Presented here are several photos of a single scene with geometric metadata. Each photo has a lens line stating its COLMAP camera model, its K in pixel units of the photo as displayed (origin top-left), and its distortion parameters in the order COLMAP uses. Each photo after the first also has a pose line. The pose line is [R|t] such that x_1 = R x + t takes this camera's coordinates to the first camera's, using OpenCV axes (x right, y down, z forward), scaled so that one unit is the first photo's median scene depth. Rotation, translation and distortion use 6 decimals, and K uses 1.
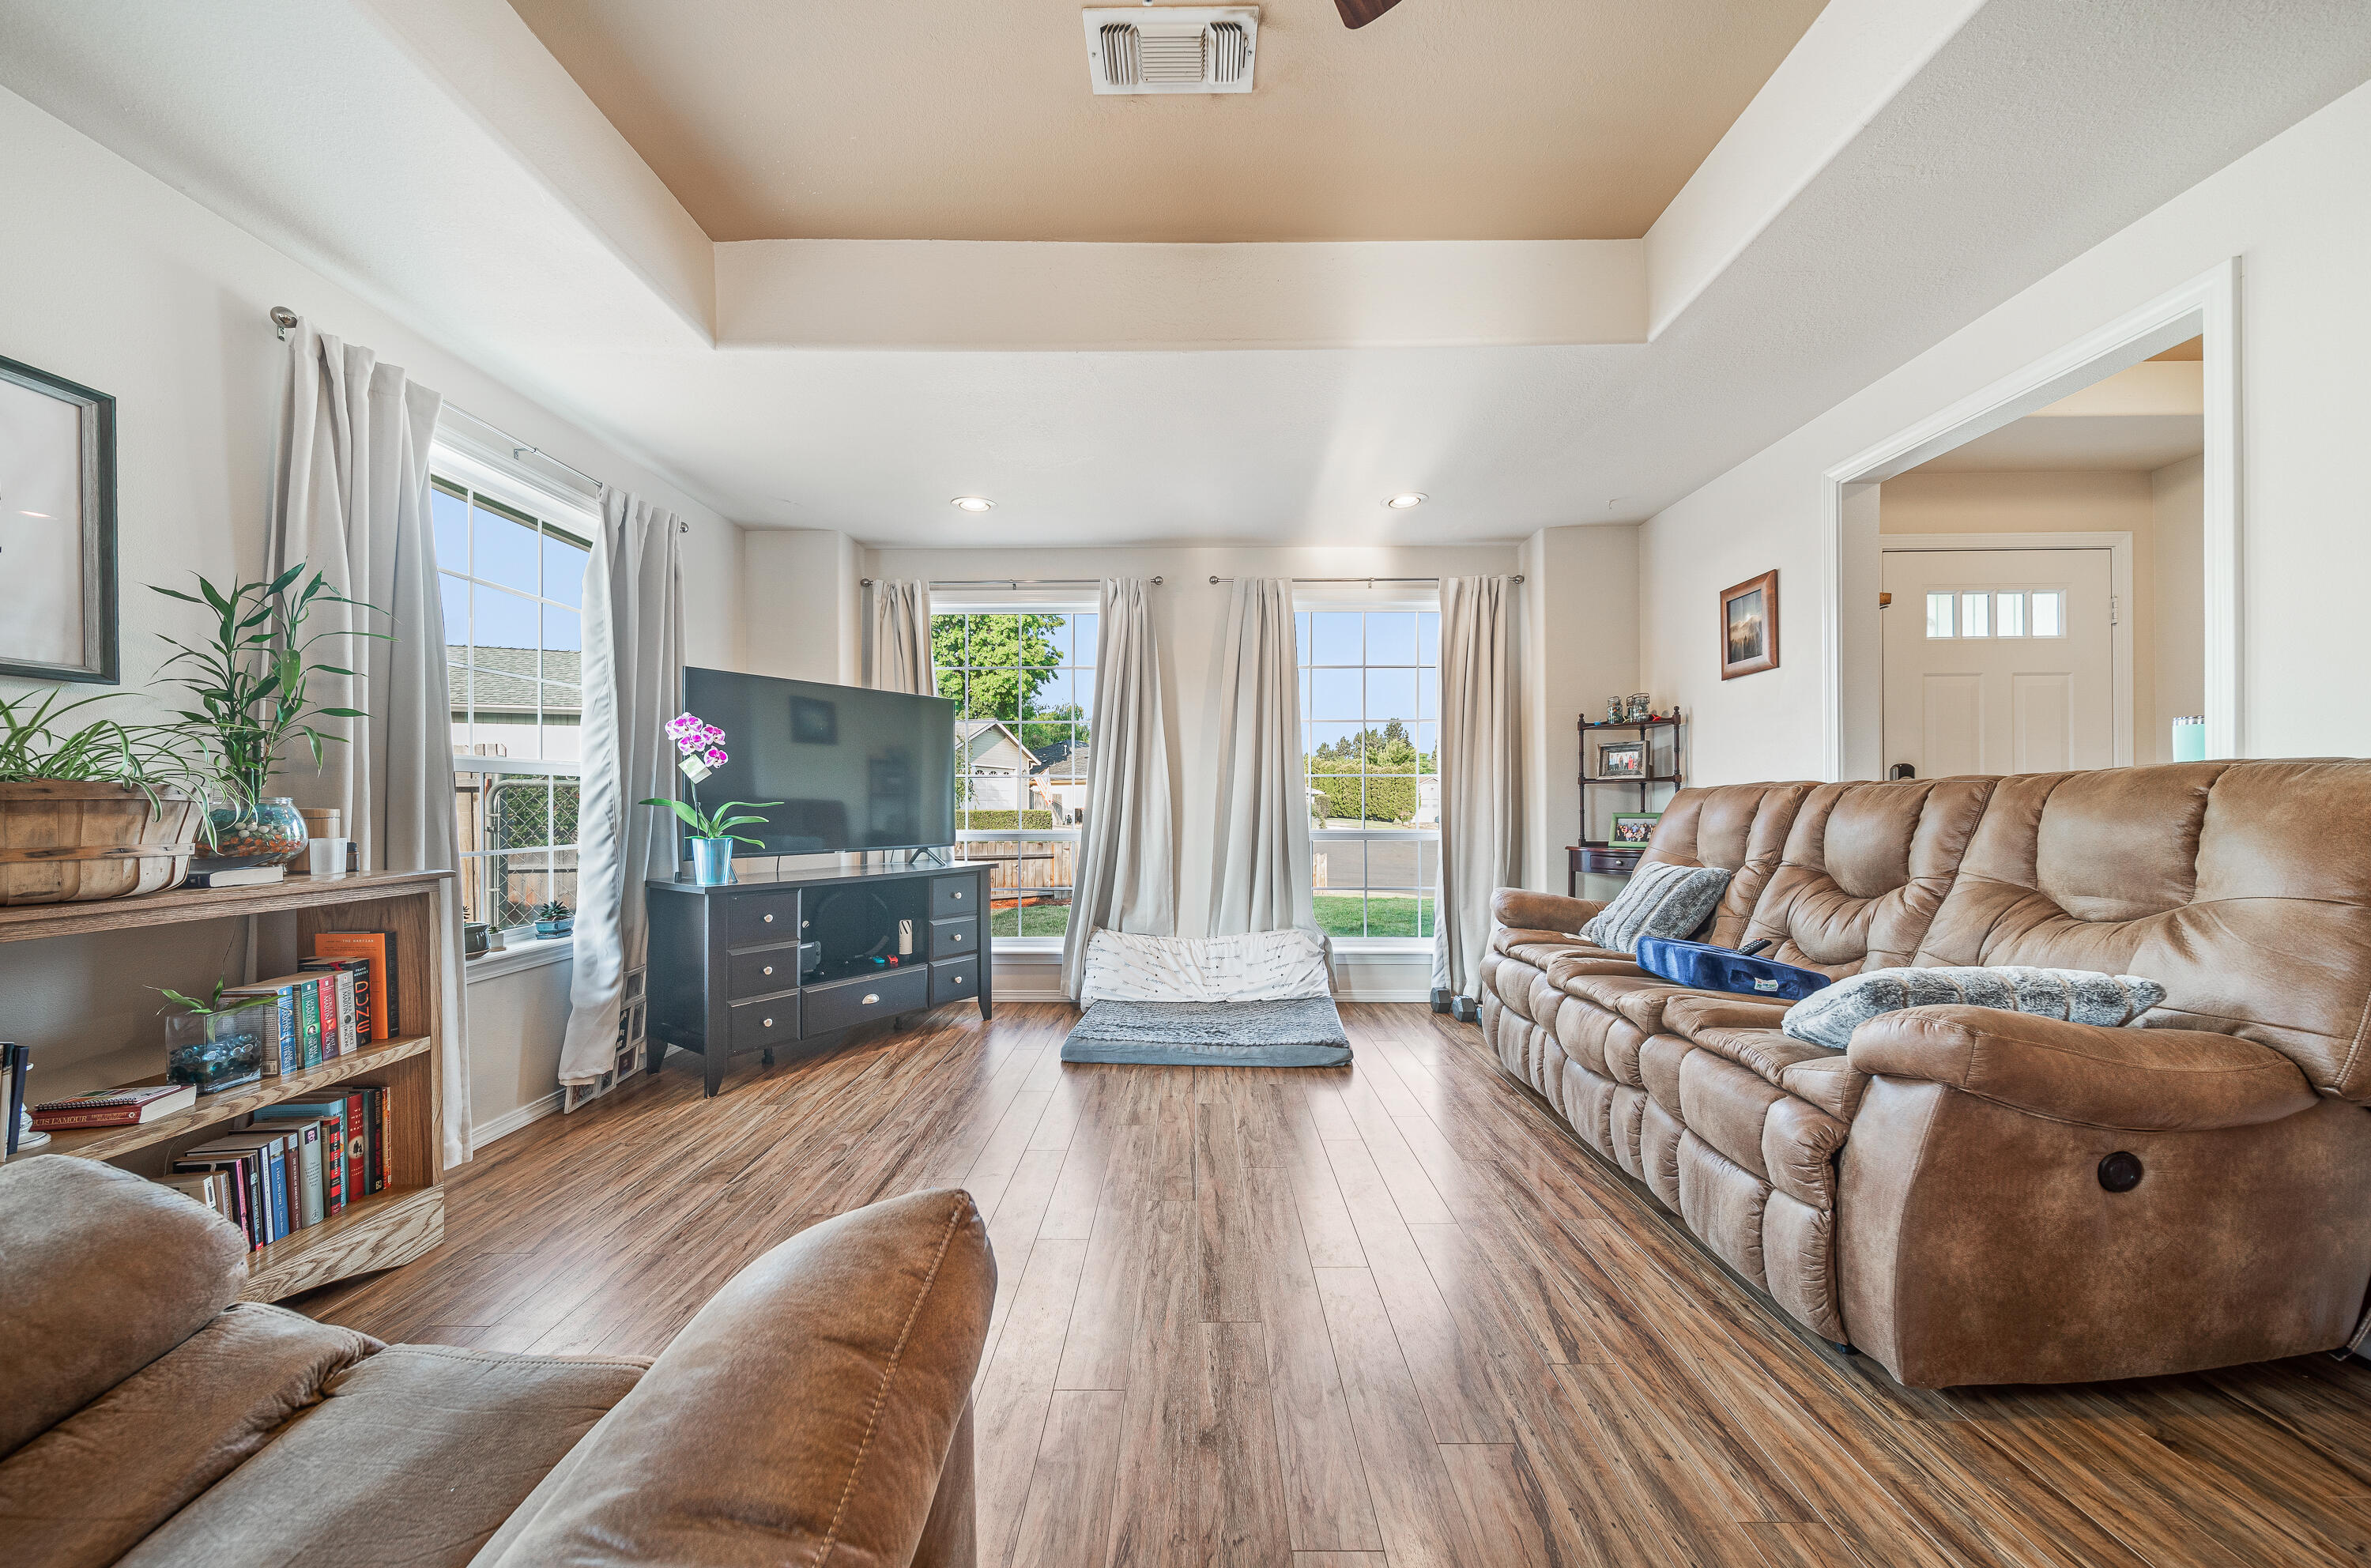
lens RADIAL K [[1077.8, 0, 1188.5], [0, 1077.8, 794.9], [0, 0, 1]] dist [-0.003408, -0.000707]
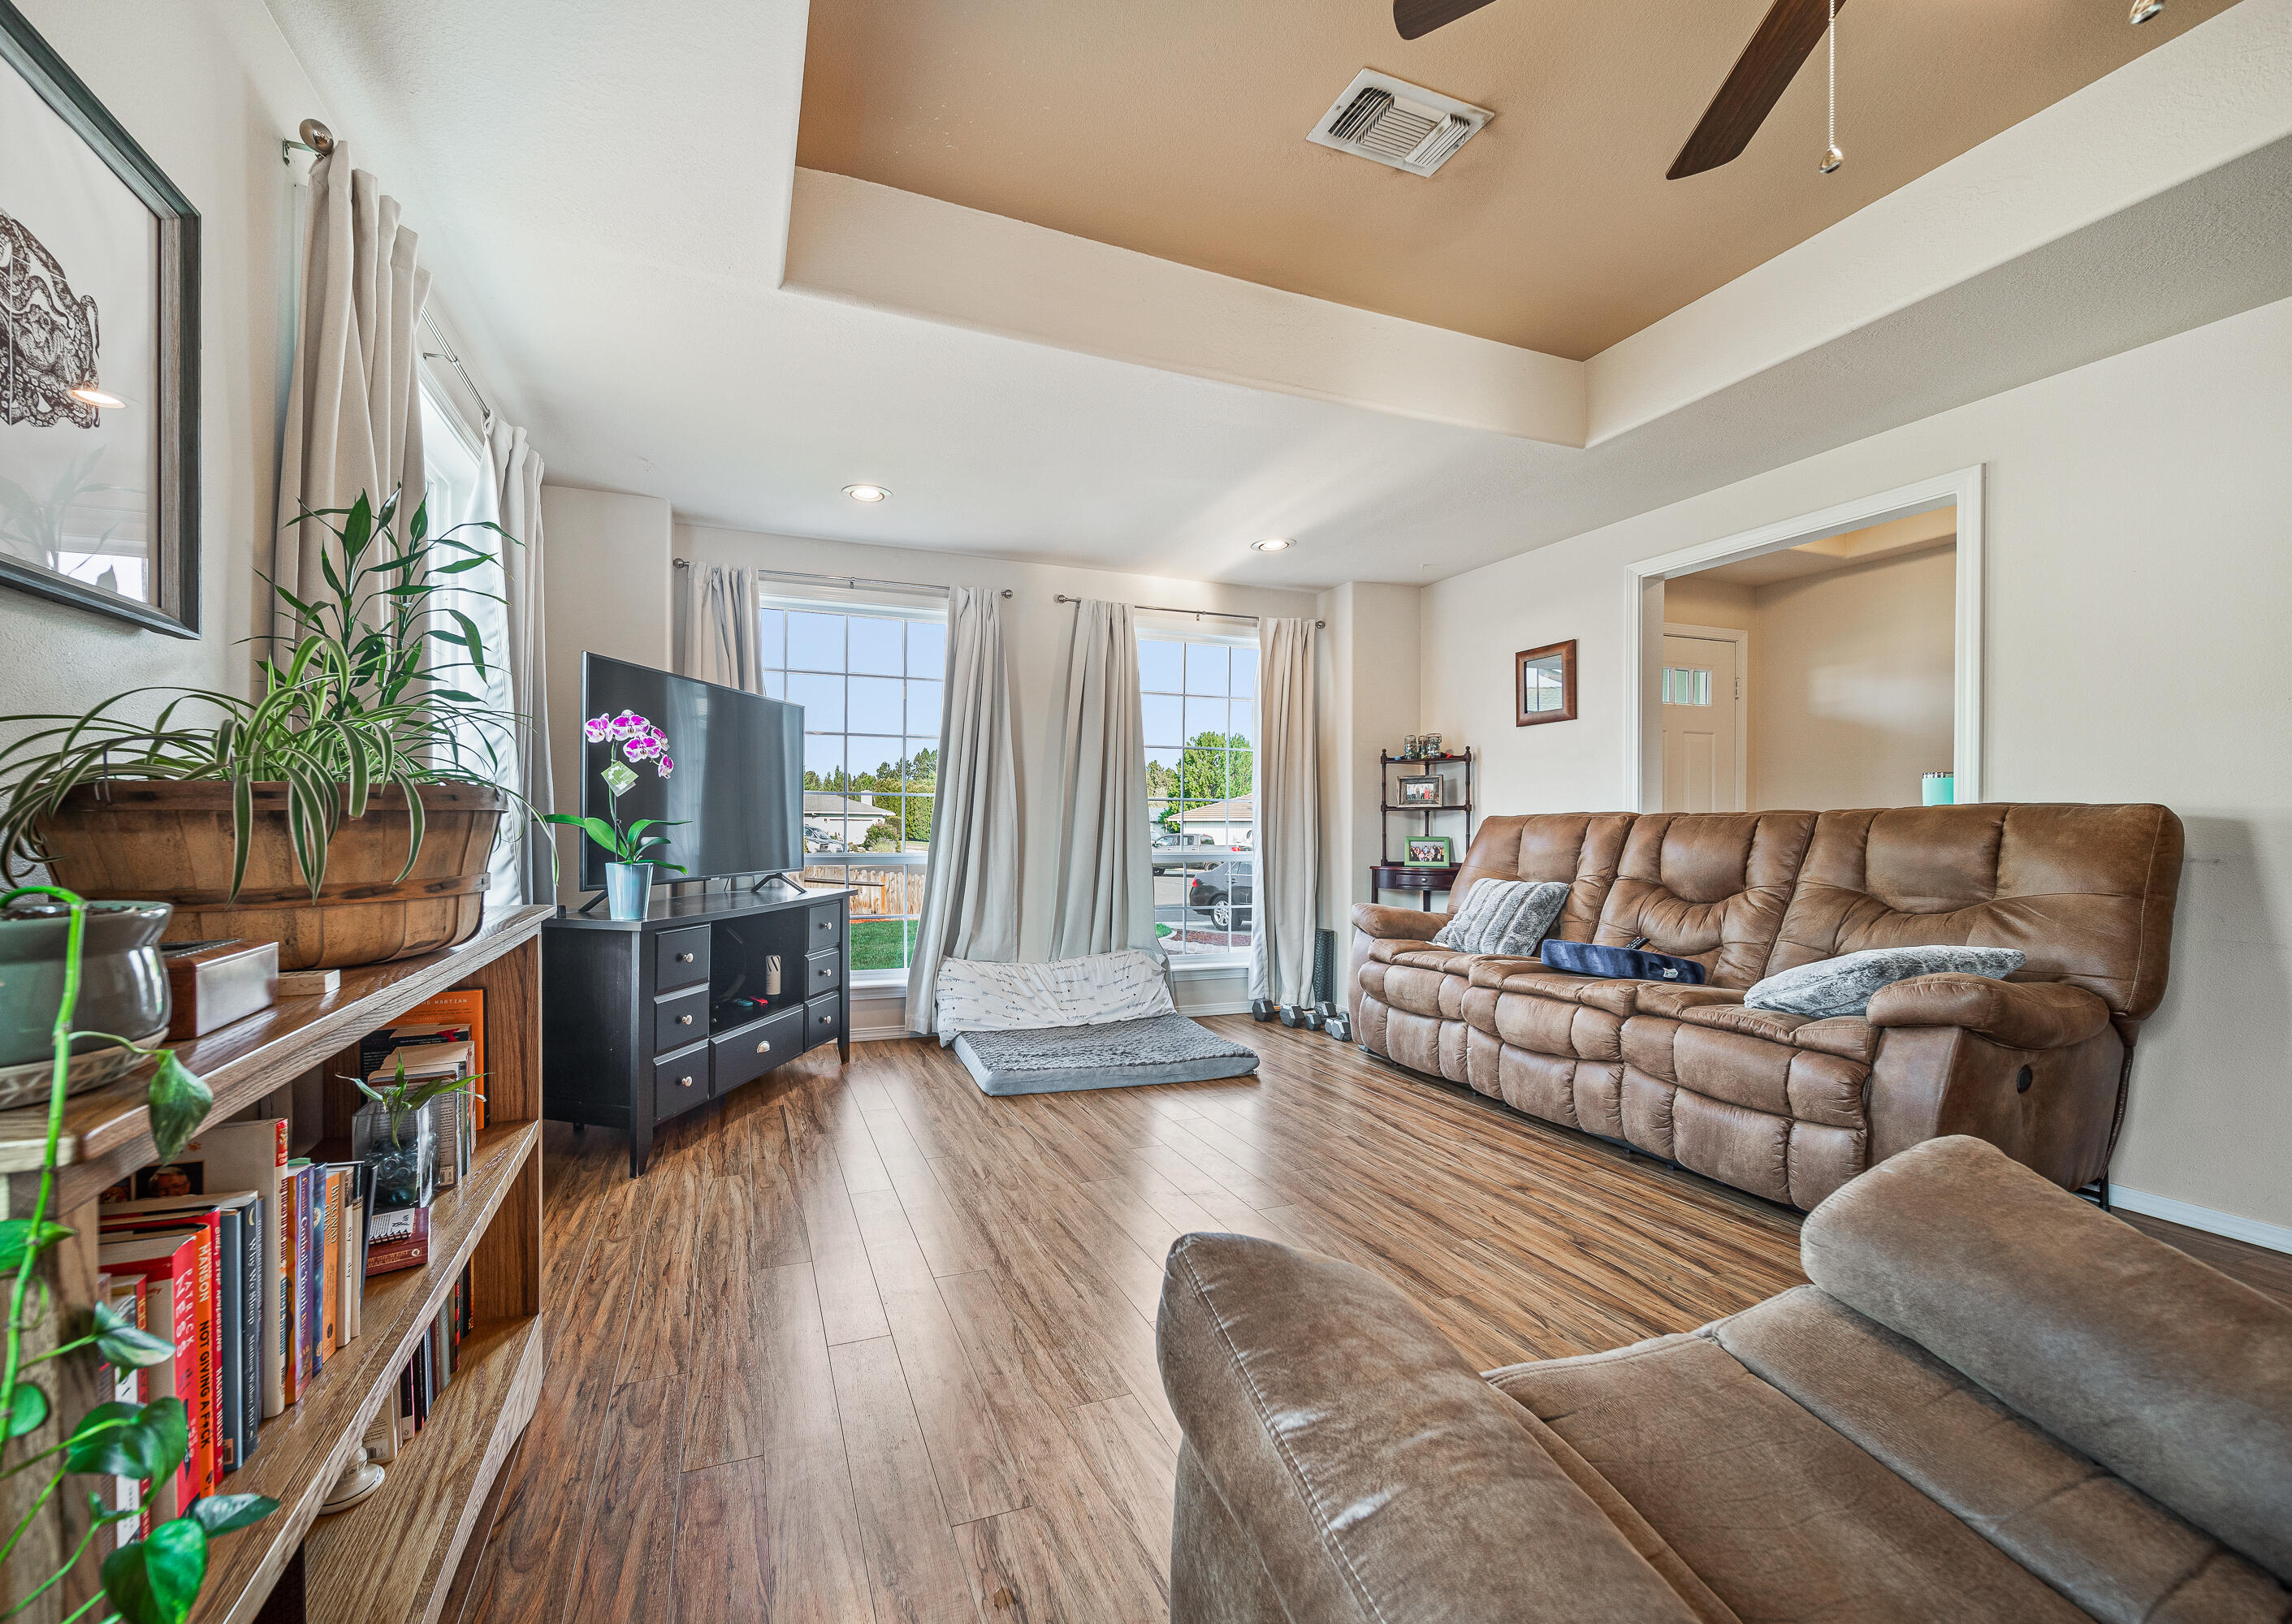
lens RADIAL K [[1103.6, 0, 1145.7], [0, 1103.6, 823.8], [0, 0, 1]] dist [-0.006557, -0.000174]
pose [[0.905311, 0.008897, 0.424656, -0.480126], [-0.011453, 0.999928, 0.003467, 0.002752], [-0.424594, -0.008002, 0.905348, 0.074688]]
